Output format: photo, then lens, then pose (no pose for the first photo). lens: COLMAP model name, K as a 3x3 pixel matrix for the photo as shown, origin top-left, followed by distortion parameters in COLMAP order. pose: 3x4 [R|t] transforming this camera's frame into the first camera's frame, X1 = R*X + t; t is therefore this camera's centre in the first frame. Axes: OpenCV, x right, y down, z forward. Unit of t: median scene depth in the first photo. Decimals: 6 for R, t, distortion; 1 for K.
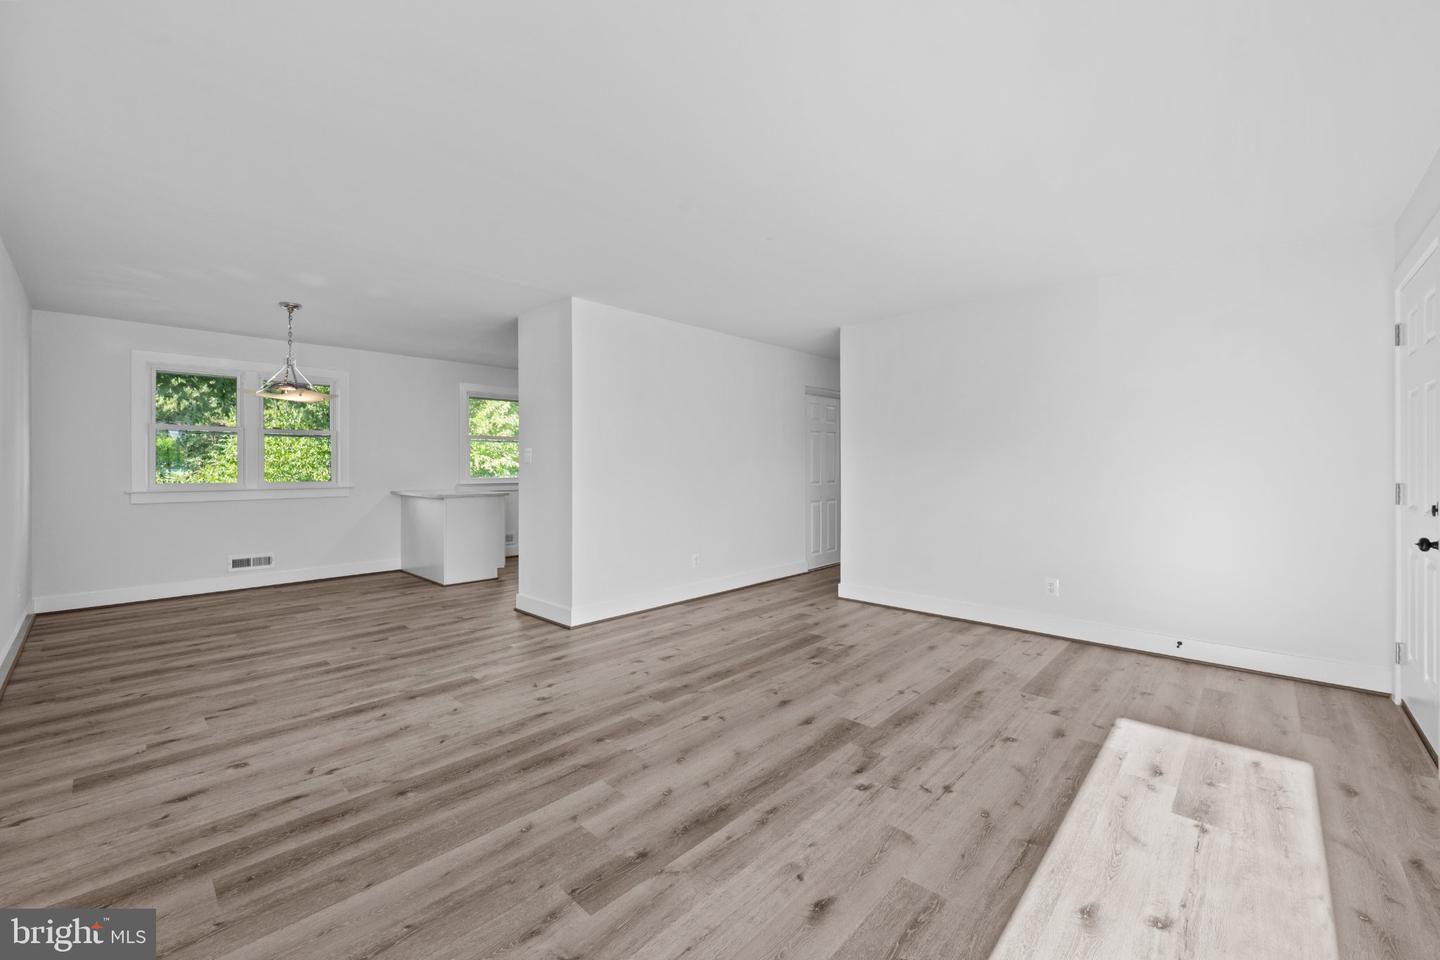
lens RADIAL K [[578.9, 0, 719.8], [0, 578.9, 471.9], [0, 0, 1]] dist [-0.008475, -0.000355]
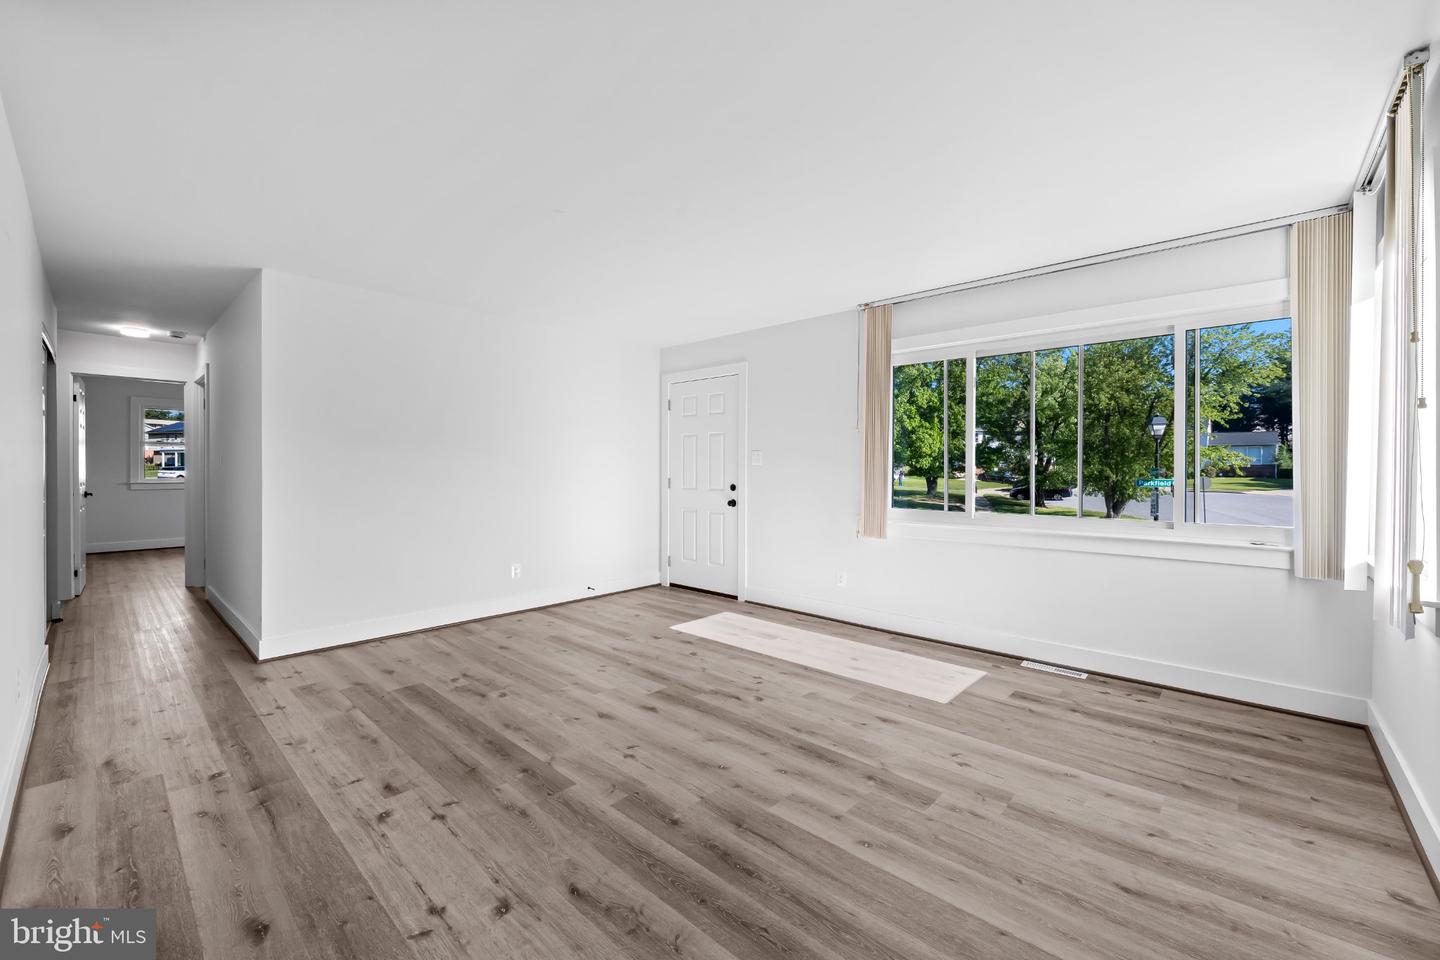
lens RADIAL K [[578.9, 0, 719.8], [0, 578.9, 474.2], [0, 0, 1]] dist [-0.008475, -0.000355]
pose [[-0.010870, -0.008902, 0.999901, -0.910520], [0.008628, 0.999922, 0.008996, -0.009296], [-0.999904, 0.008725, -0.010792, 0.877047]]
